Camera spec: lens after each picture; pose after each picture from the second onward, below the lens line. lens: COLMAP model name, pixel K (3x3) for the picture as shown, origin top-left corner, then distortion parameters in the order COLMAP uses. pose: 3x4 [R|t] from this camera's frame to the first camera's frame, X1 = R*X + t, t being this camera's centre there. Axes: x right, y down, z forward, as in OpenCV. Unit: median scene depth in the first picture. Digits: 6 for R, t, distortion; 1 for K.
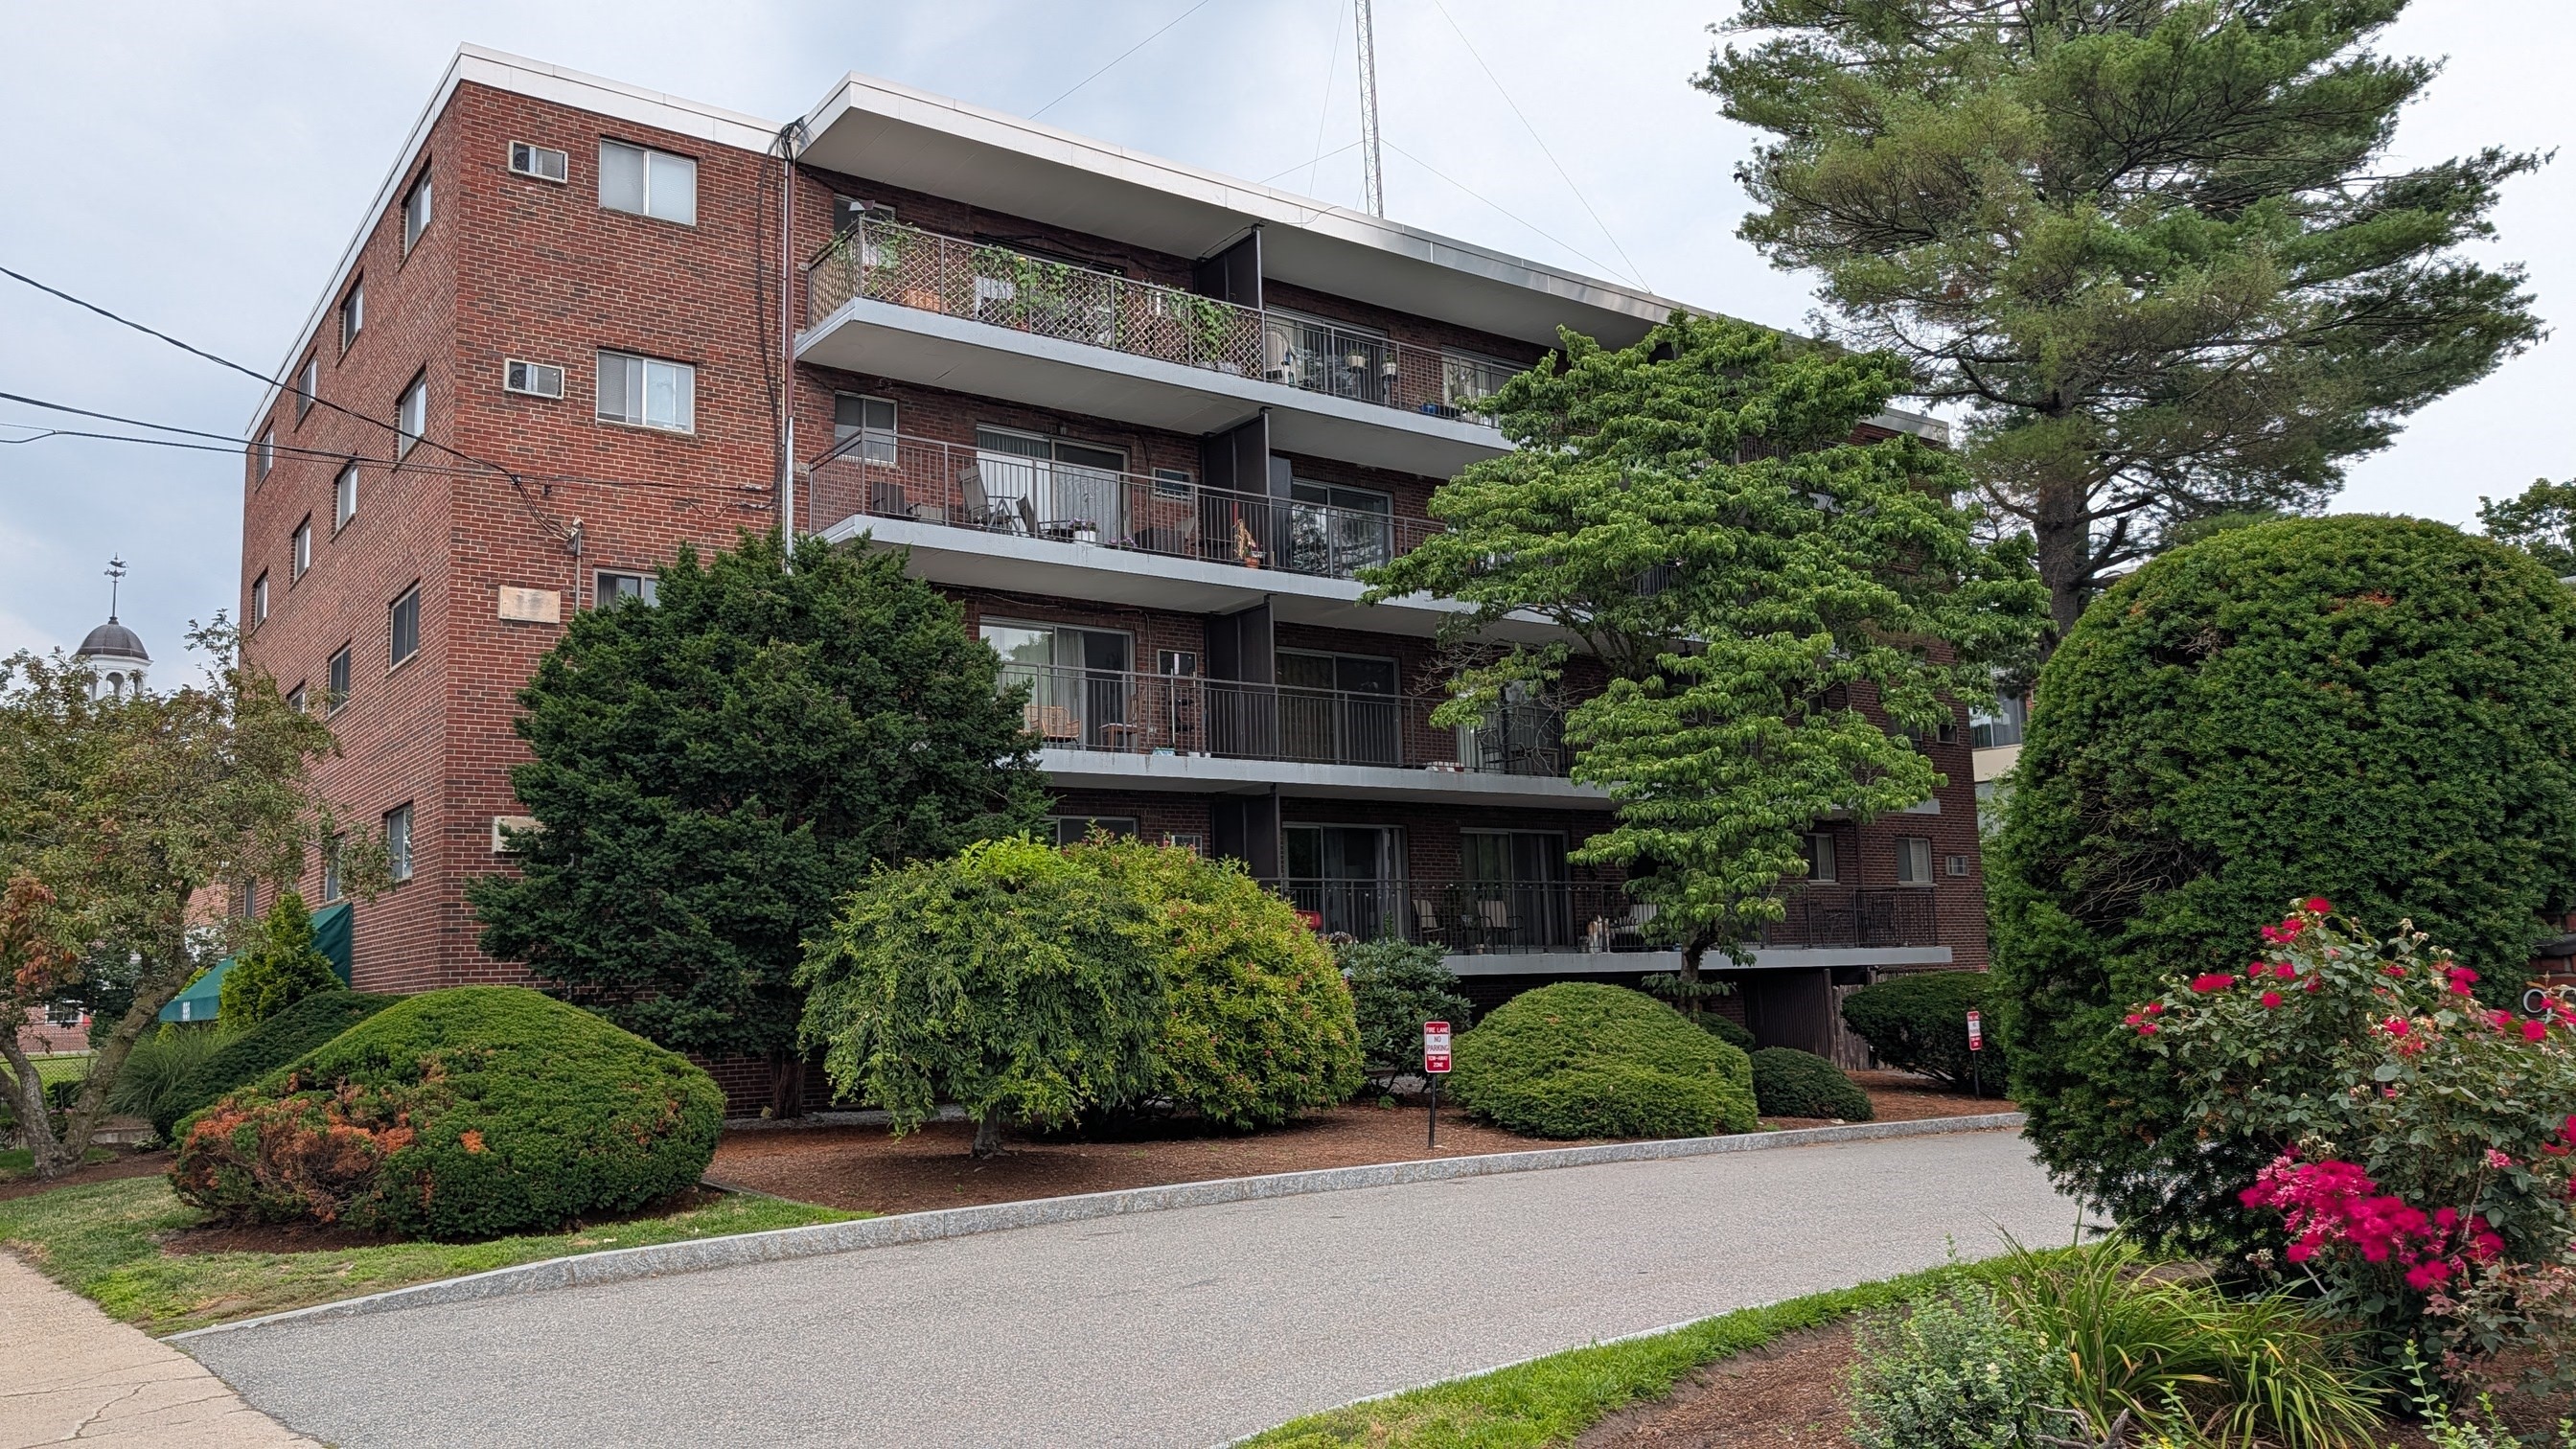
lens RADIAL K [[1810.2, 0, 1288.0], [0, 1810.2, 724.5], [0, 0, 1]] dist [0.062283, -0.109053]
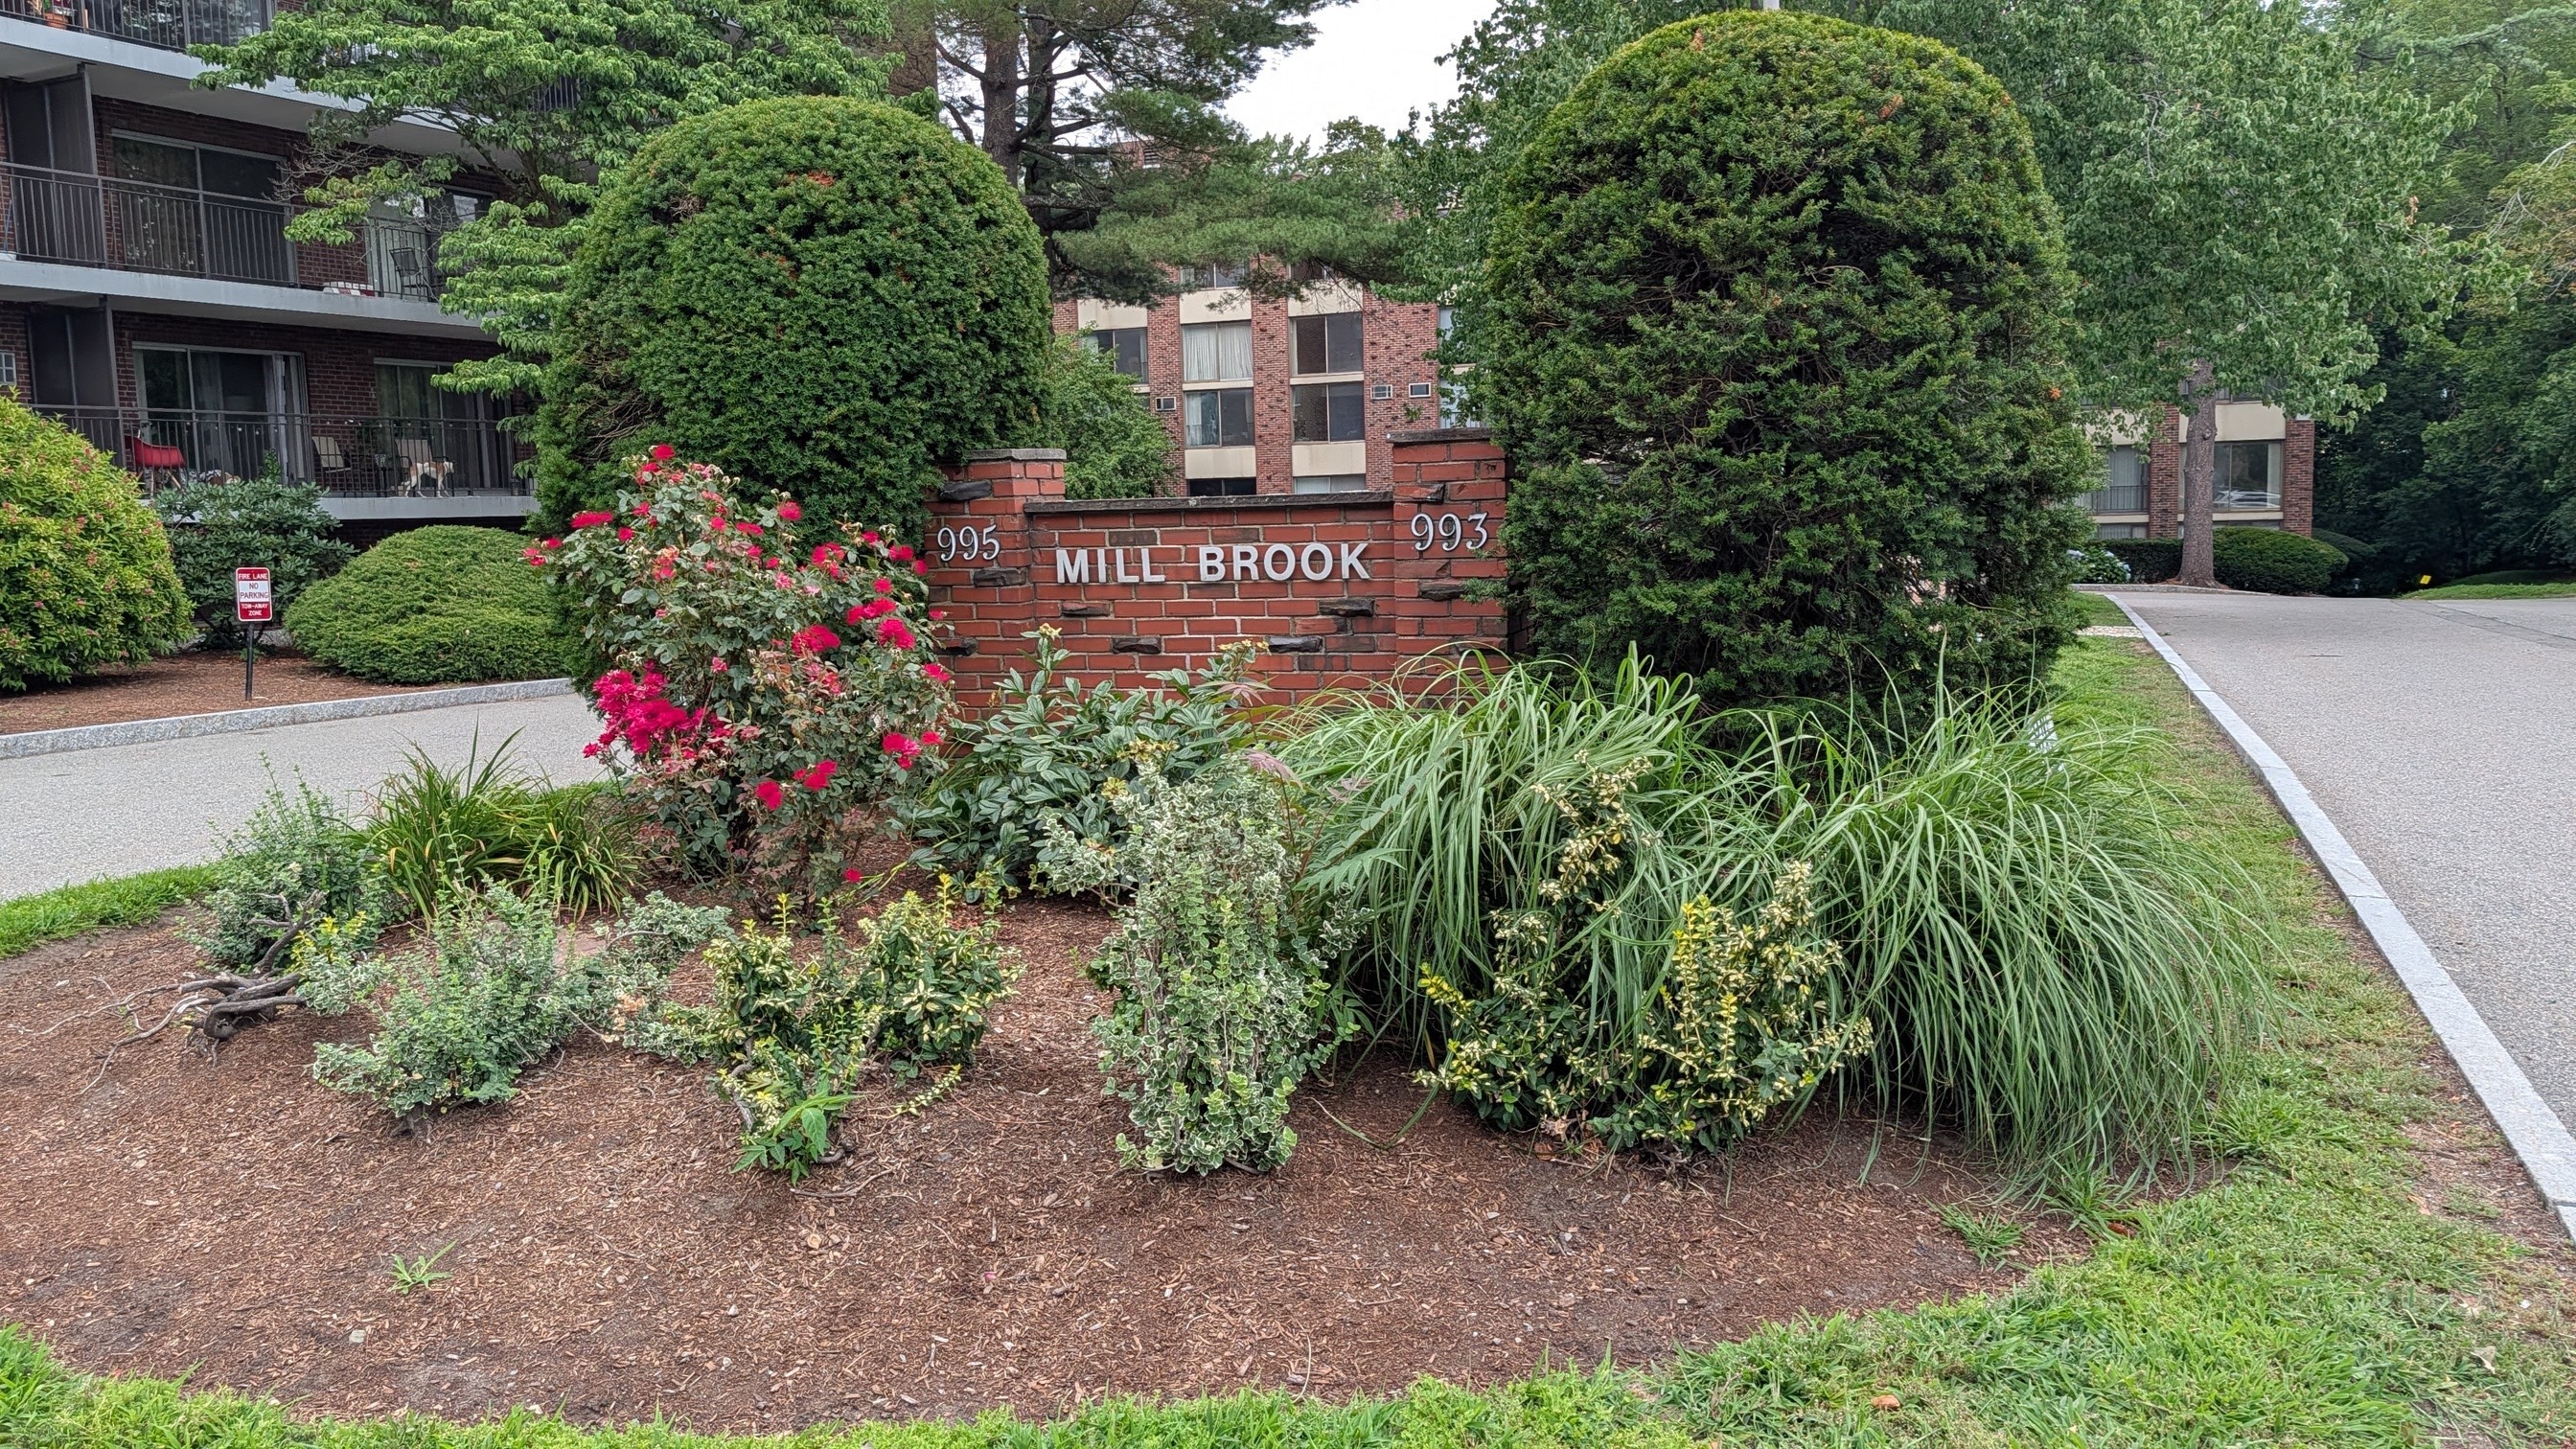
lens RADIAL K [[1817.0, 0, 1288.0], [0, 1817.0, 724.5], [0, 0, 1]] dist [-0.013758, -0.005451]
pose [[0.879662, -0.048934, 0.473075, 0.106755], [-0.069152, 0.970963, 0.229018, -0.006319], [-0.470545, -0.234172, 0.850735, -0.053901]]
